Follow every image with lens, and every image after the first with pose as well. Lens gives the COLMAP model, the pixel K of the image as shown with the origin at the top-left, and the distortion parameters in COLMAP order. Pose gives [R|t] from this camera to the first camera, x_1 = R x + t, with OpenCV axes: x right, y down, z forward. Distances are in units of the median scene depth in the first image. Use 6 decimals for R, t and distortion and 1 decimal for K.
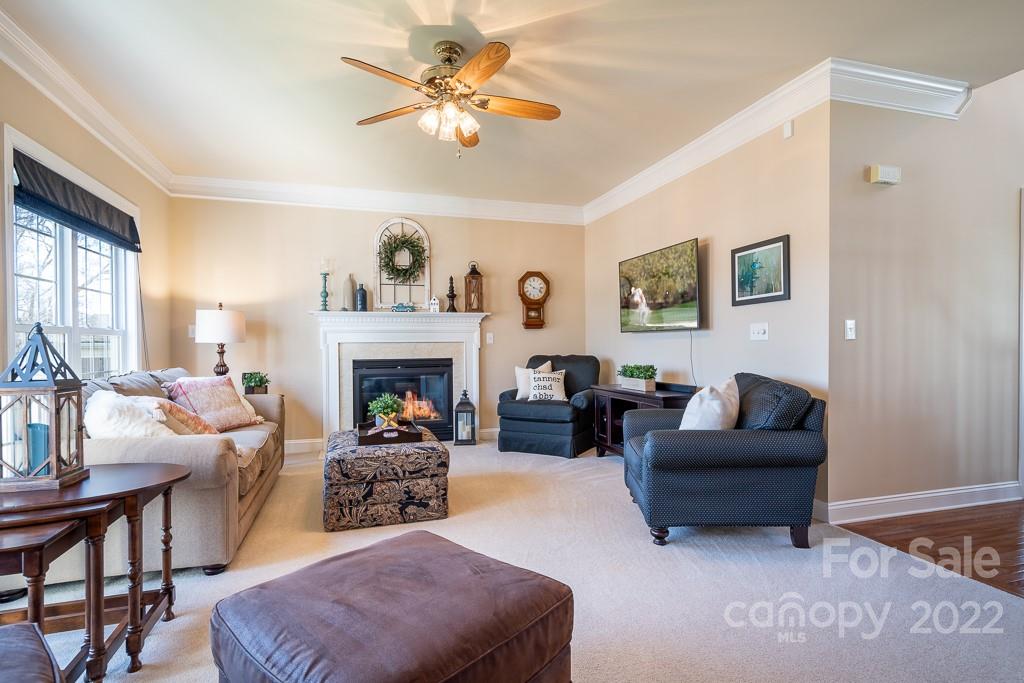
lens RADIAL K [[525.2, 0, 514.7], [0, 525.2, 345.8], [0, 0, 1]] dist [0.024575, -0.000795]
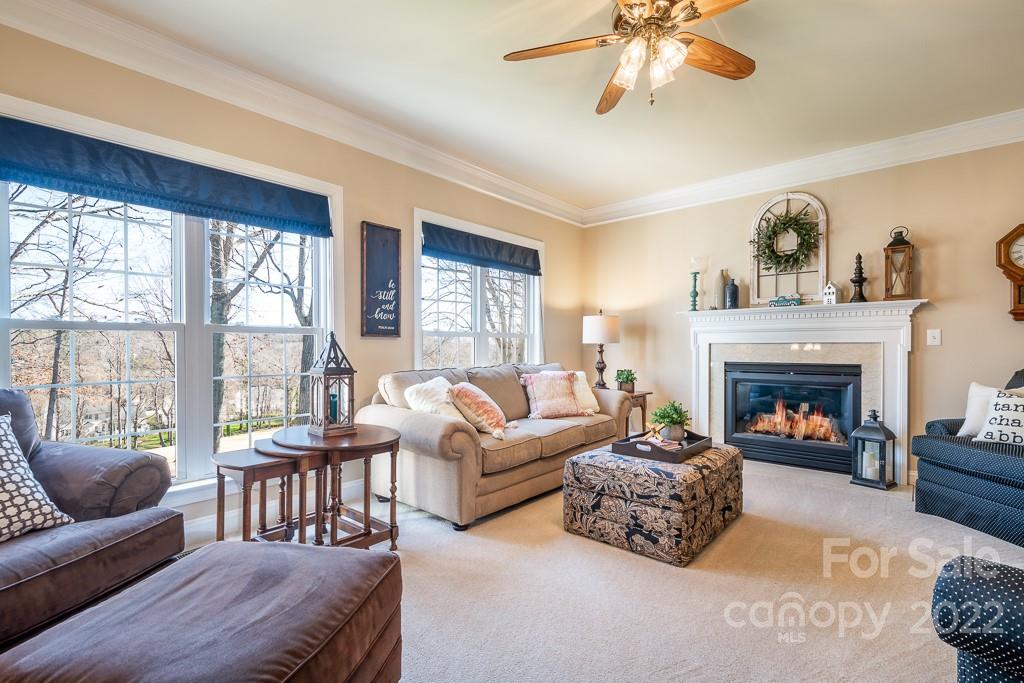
lens RADIAL K [[467.5, 0, 505.7], [0, 467.5, 345.6], [0, 0, 1]] dist [0.020970, -0.001482]
pose [[0.522259, 0.006840, -0.852759, 0.204489], [-0.005775, 0.999973, 0.004484, -0.003683], [0.852767, 0.002582, 0.522285, 0.250543]]
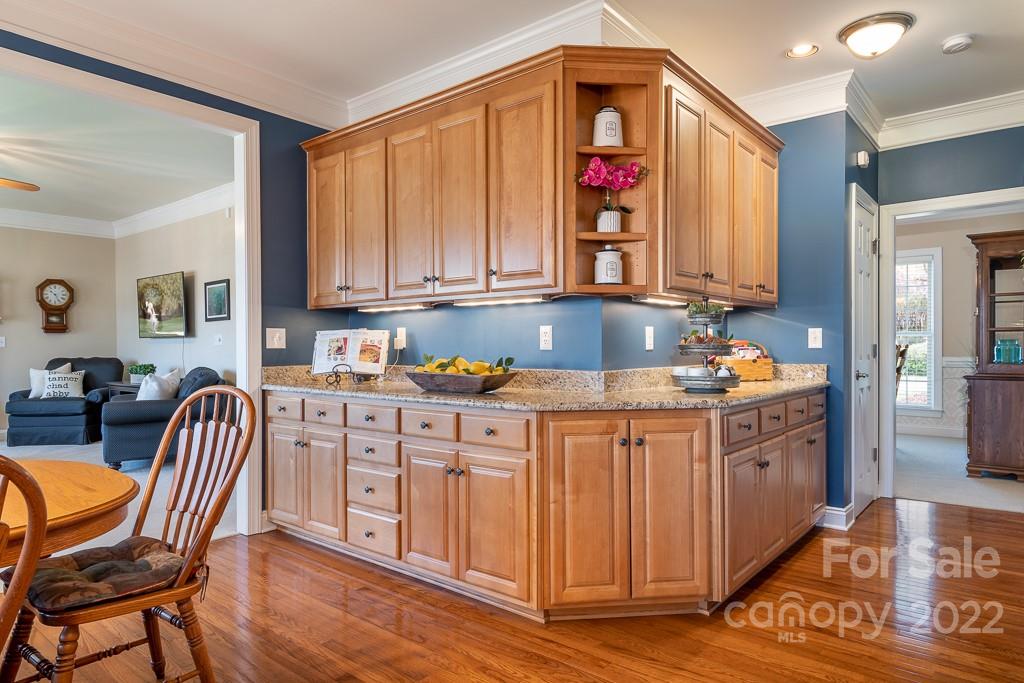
lens RADIAL K [[621.5, 0, 511.9], [0, 621.5, 346.9], [0, 0, 1]] dist [0.006074, 0.001646]
pose [[0.830511, 0.002835, 0.556995, 0.114019], [-0.000404, 0.999990, -0.004486, 0.000785], [-0.557002, 0.003501, 0.830504, -0.634347]]
